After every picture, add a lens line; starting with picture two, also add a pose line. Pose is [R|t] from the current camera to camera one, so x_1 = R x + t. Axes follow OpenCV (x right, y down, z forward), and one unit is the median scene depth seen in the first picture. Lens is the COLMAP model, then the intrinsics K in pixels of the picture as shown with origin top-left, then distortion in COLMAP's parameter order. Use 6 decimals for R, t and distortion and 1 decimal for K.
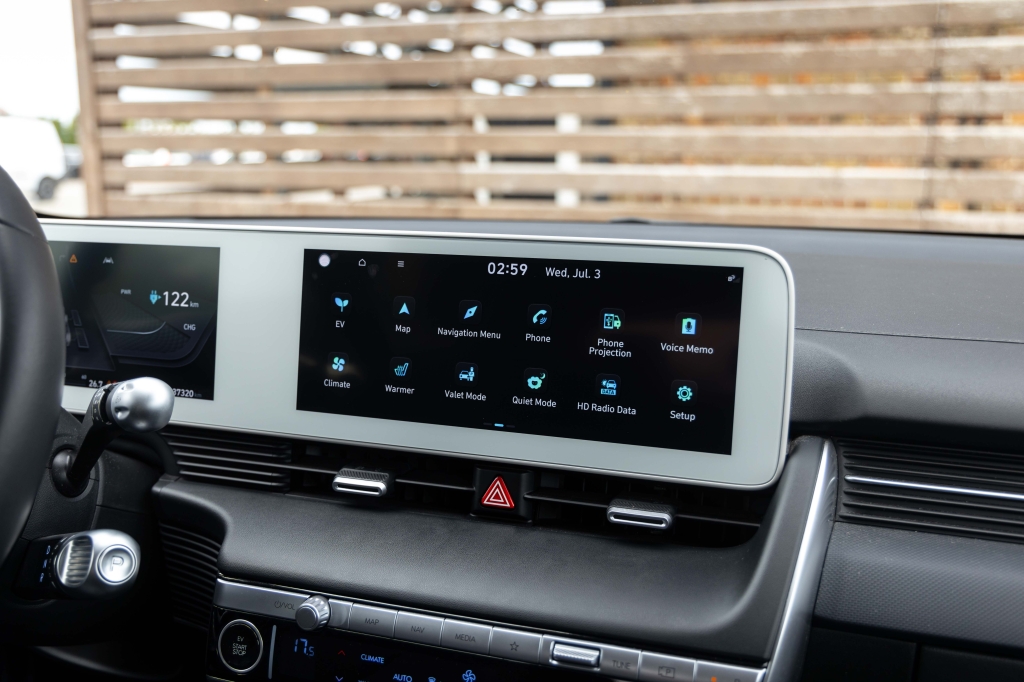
lens RADIAL K [[988.1, 0, 512.0], [0, 988.1, 341.0], [0, 0, 1]] dist [-0.003624, -0.008911]
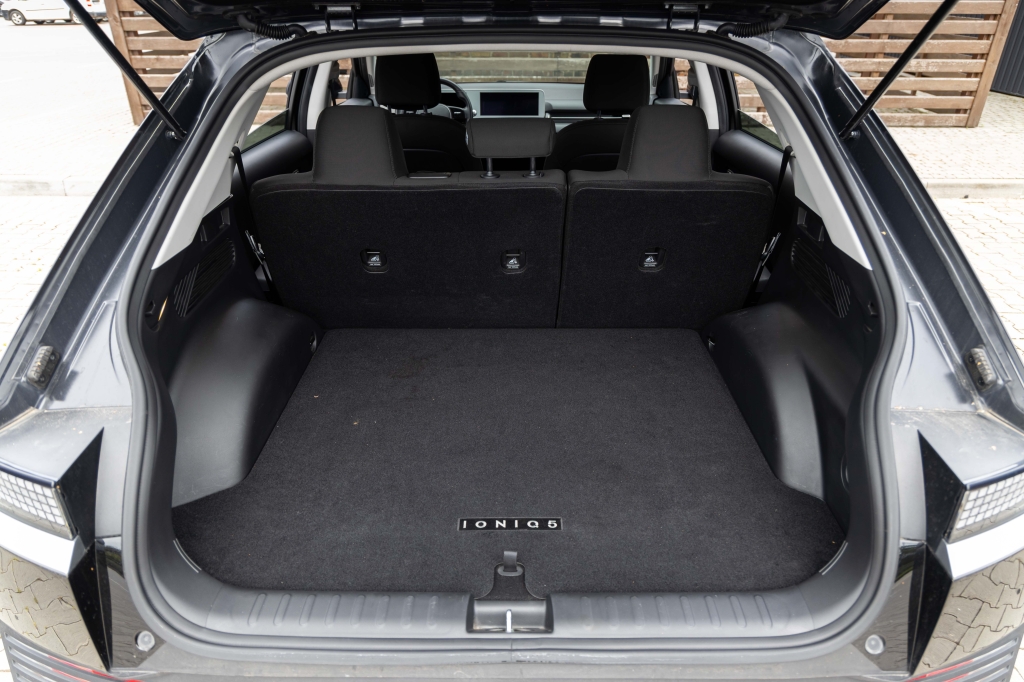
lens RADIAL K [[662.5, 0, 512.0], [0, 662.5, 341.0], [0, 0, 1]] dist [-0.007672, -0.003816]
pose [[0.941918, -0.156571, 0.297112, -1.865332], [0.066337, 0.953986, 0.292421, 0.268203], [-0.329225, -0.255727, 0.908963, -4.317753]]
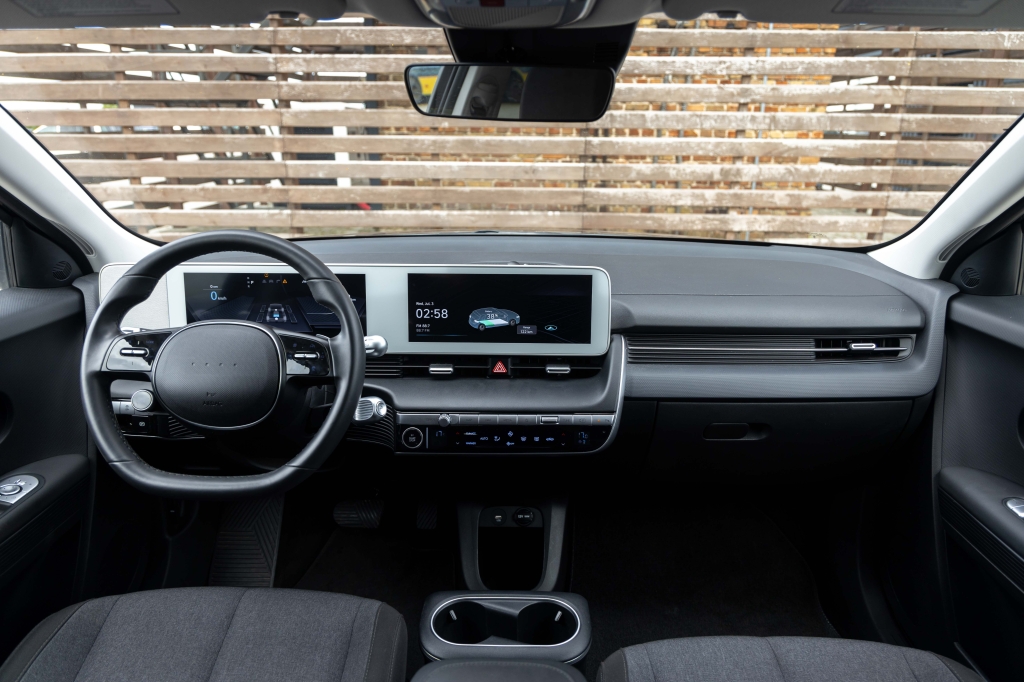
lens RADIAL K [[662.5, 0, 512.0], [0, 662.5, 341.0], [0, 0, 1]] dist [-0.007672, -0.003816]
pose [[0.947564, -0.092026, 0.306028, -0.505443], [0.059708, 0.991759, 0.113356, -0.104366], [-0.313937, -0.089140, 0.945250, -0.614795]]
